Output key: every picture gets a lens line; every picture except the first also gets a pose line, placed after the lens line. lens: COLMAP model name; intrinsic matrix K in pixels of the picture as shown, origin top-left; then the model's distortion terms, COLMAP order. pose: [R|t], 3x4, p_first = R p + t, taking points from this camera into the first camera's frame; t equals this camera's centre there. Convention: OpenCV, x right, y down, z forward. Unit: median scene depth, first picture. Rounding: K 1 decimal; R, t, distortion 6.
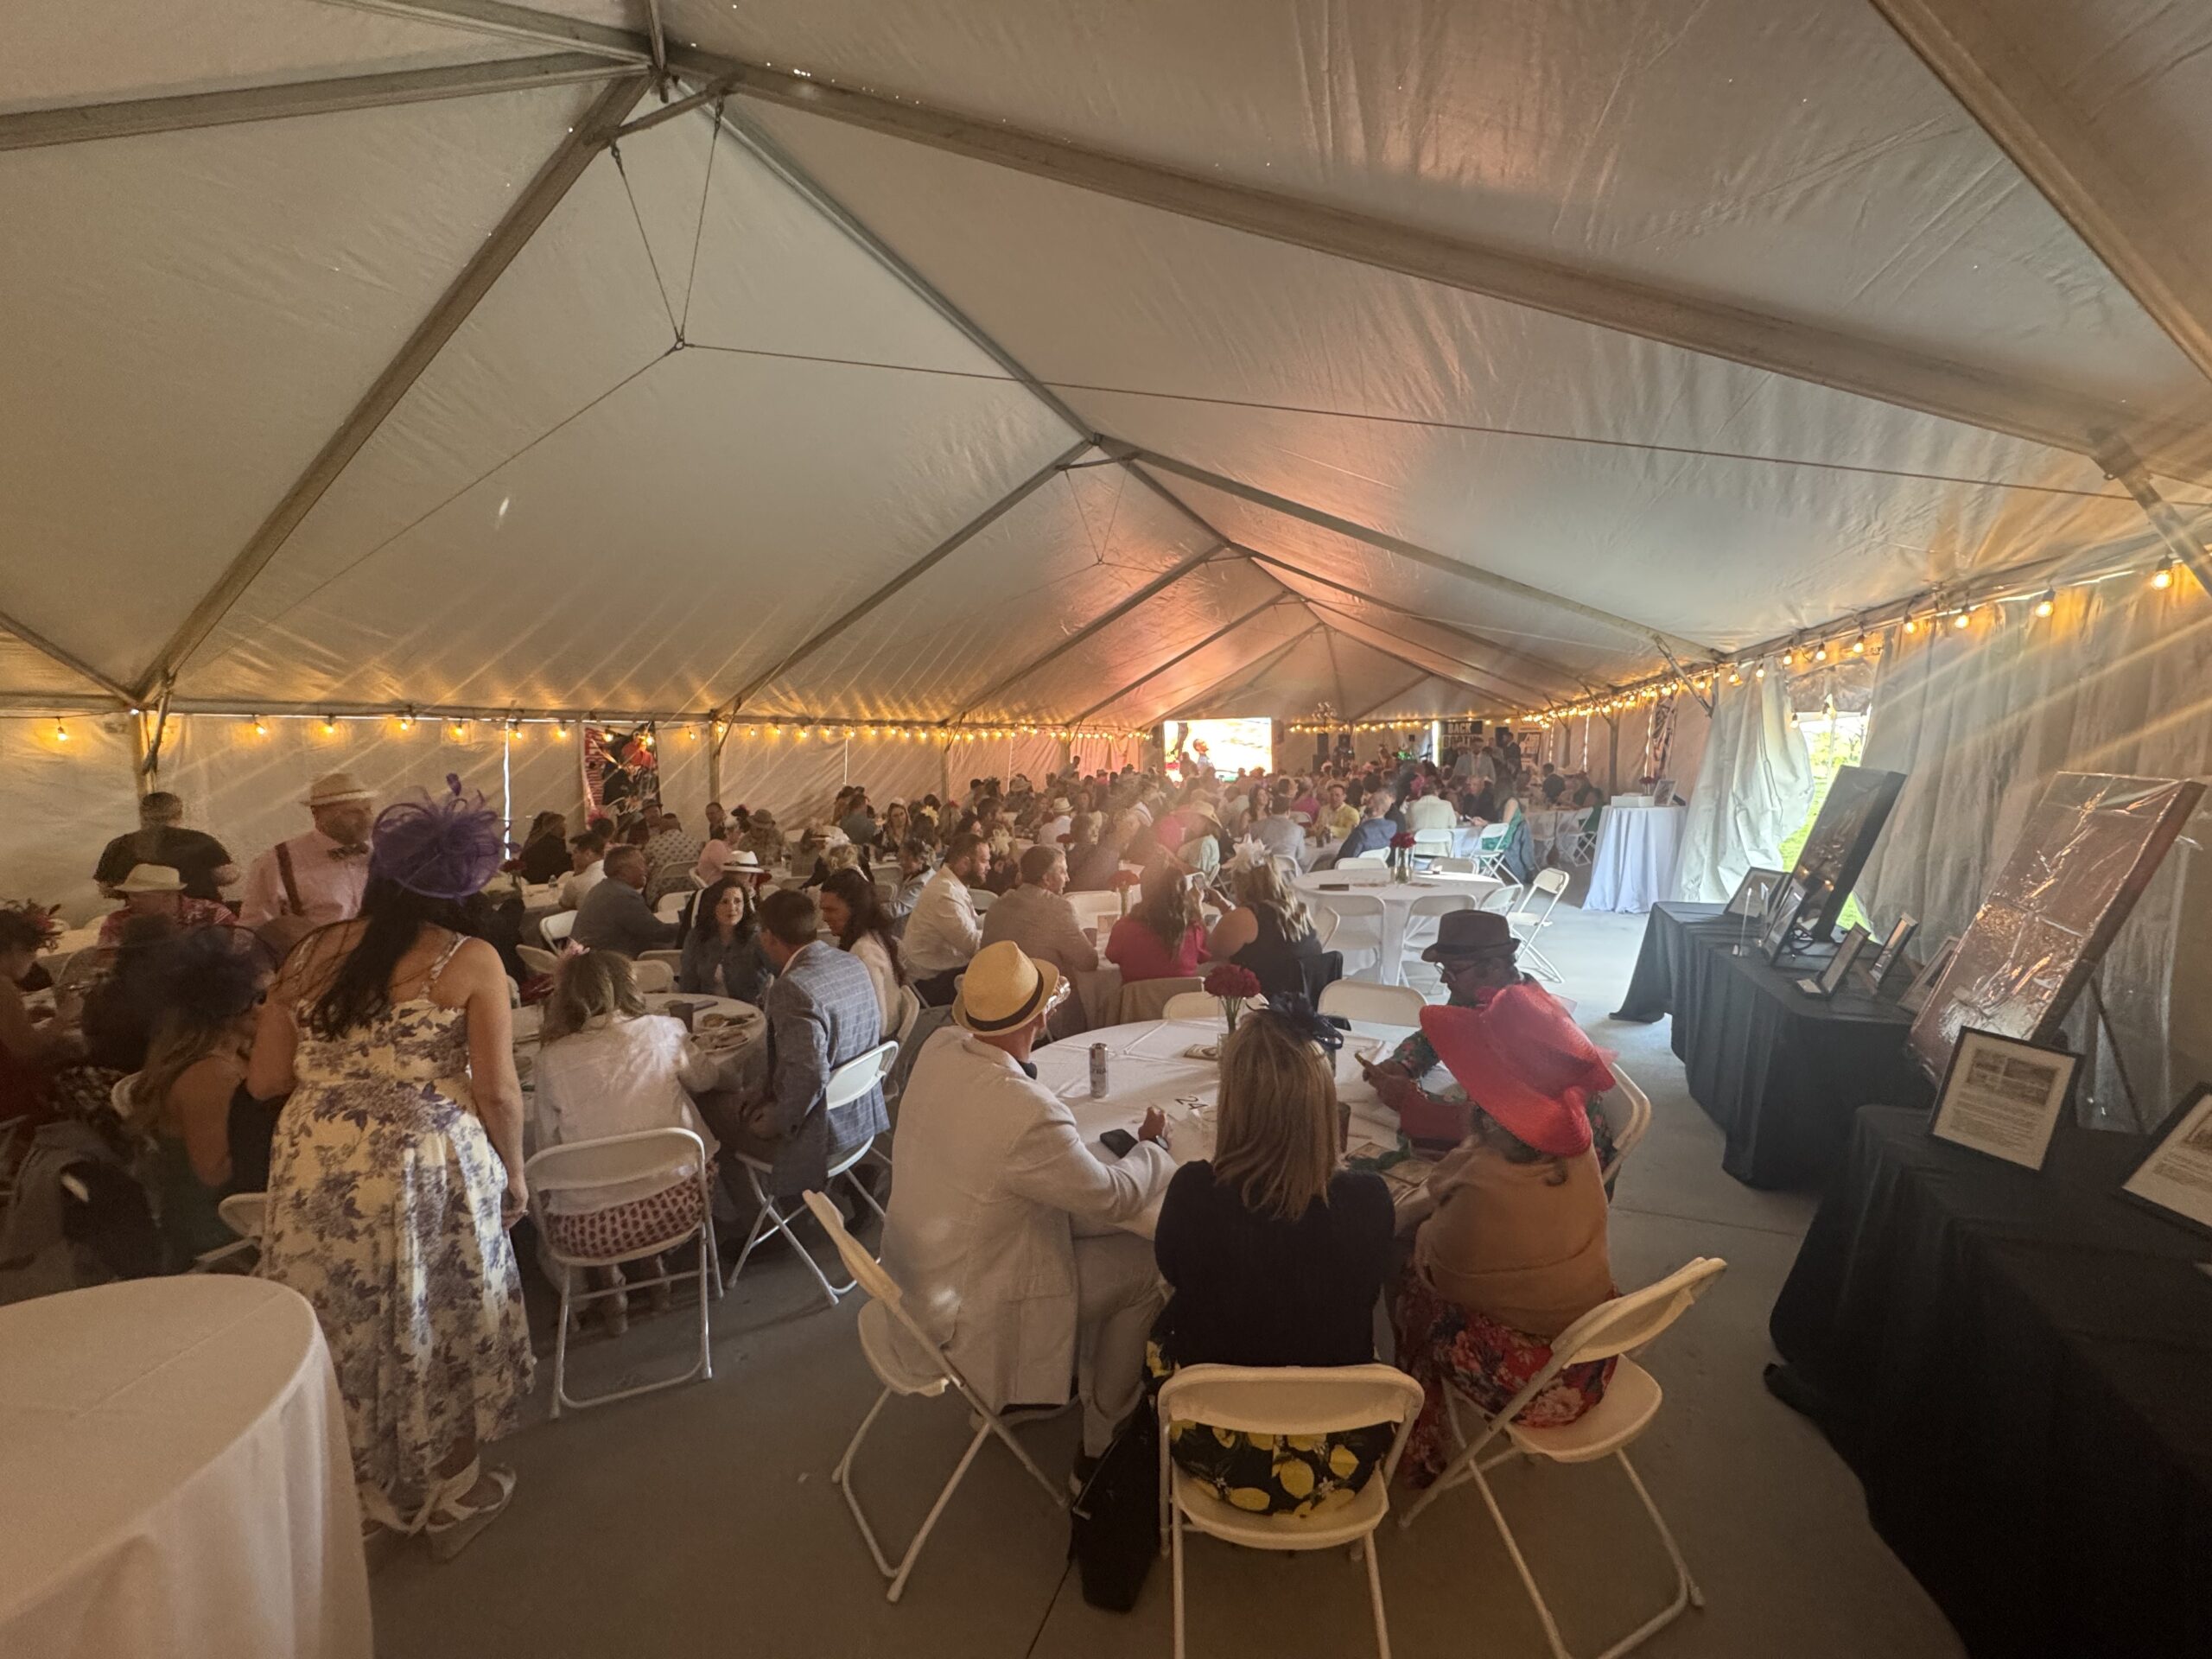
lens RADIAL K [[882.6, 0, 1097.6], [0, 882.6, 821.7], [0, 0, 1]] dist [0.000076, -0.002282]
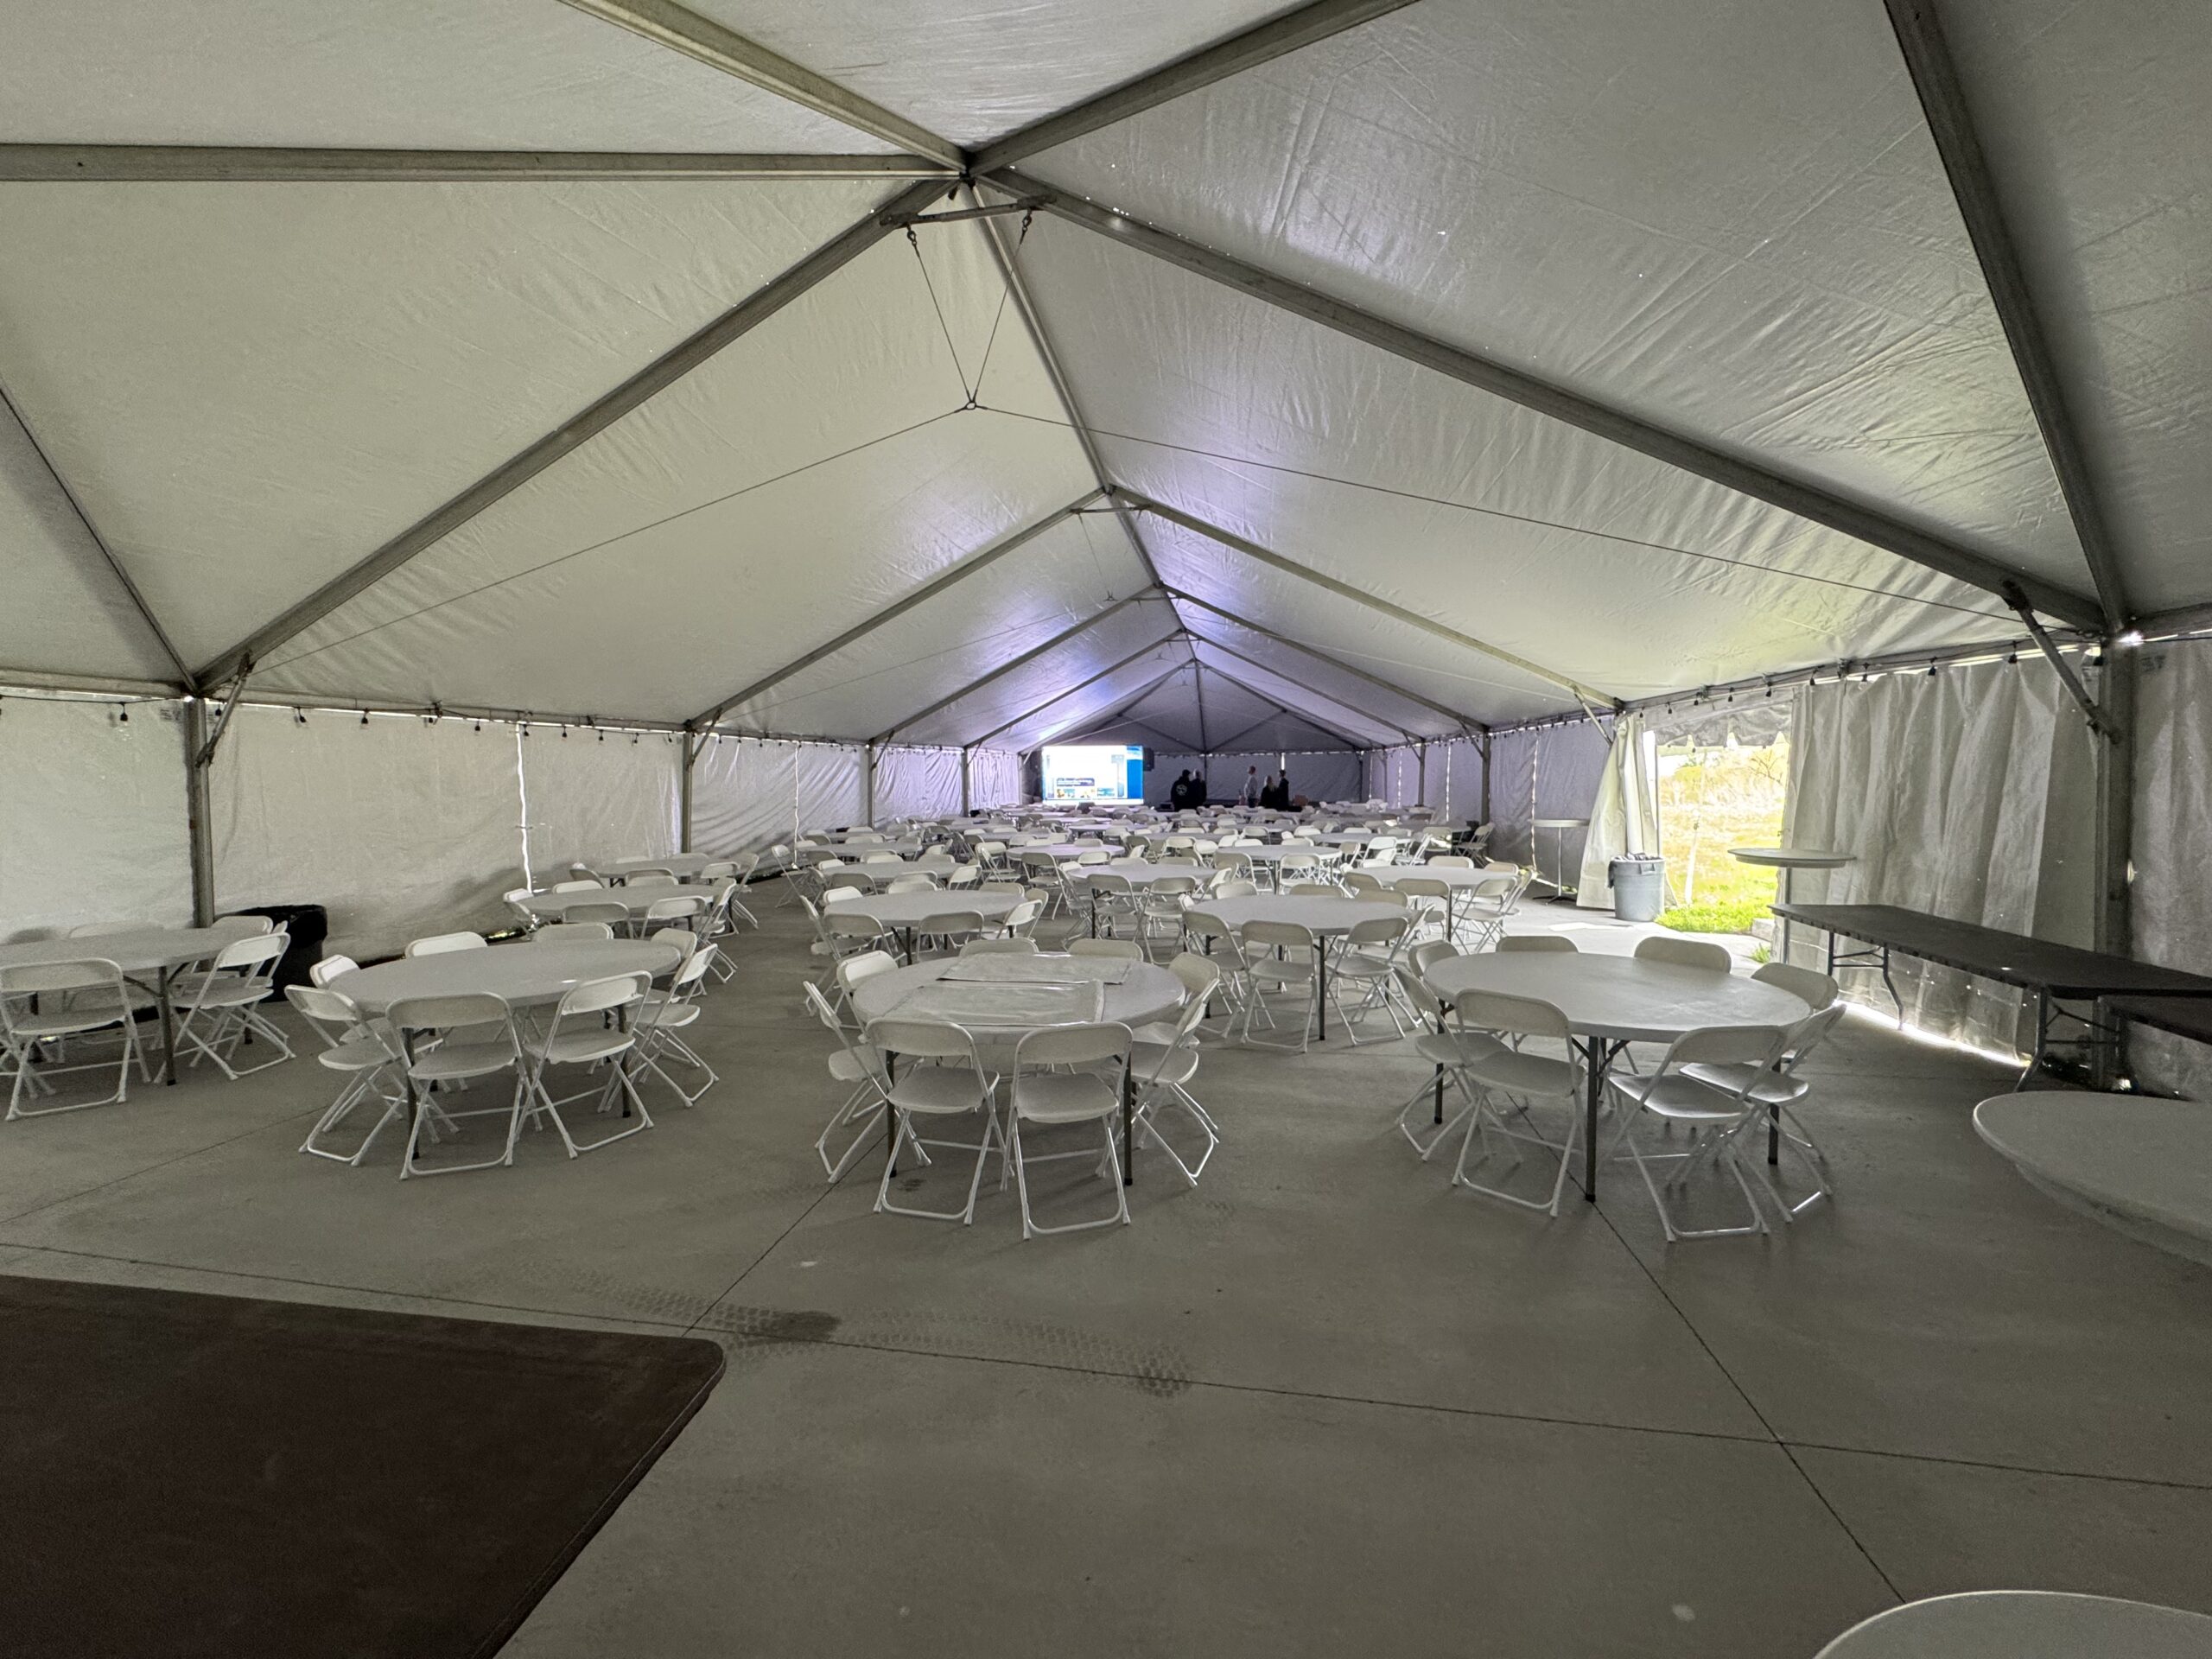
lens RADIAL K [[884.4, 0, 1106.0], [0, 884.4, 829.5], [0, 0, 1]] dist [-0.003398, 0.000464]
pose [[0.974343, 0.005623, 0.225000, -0.294032], [-0.000285, 0.999718, -0.023749, 0.027990], [-0.225070, 0.023076, 0.974069, -0.092851]]
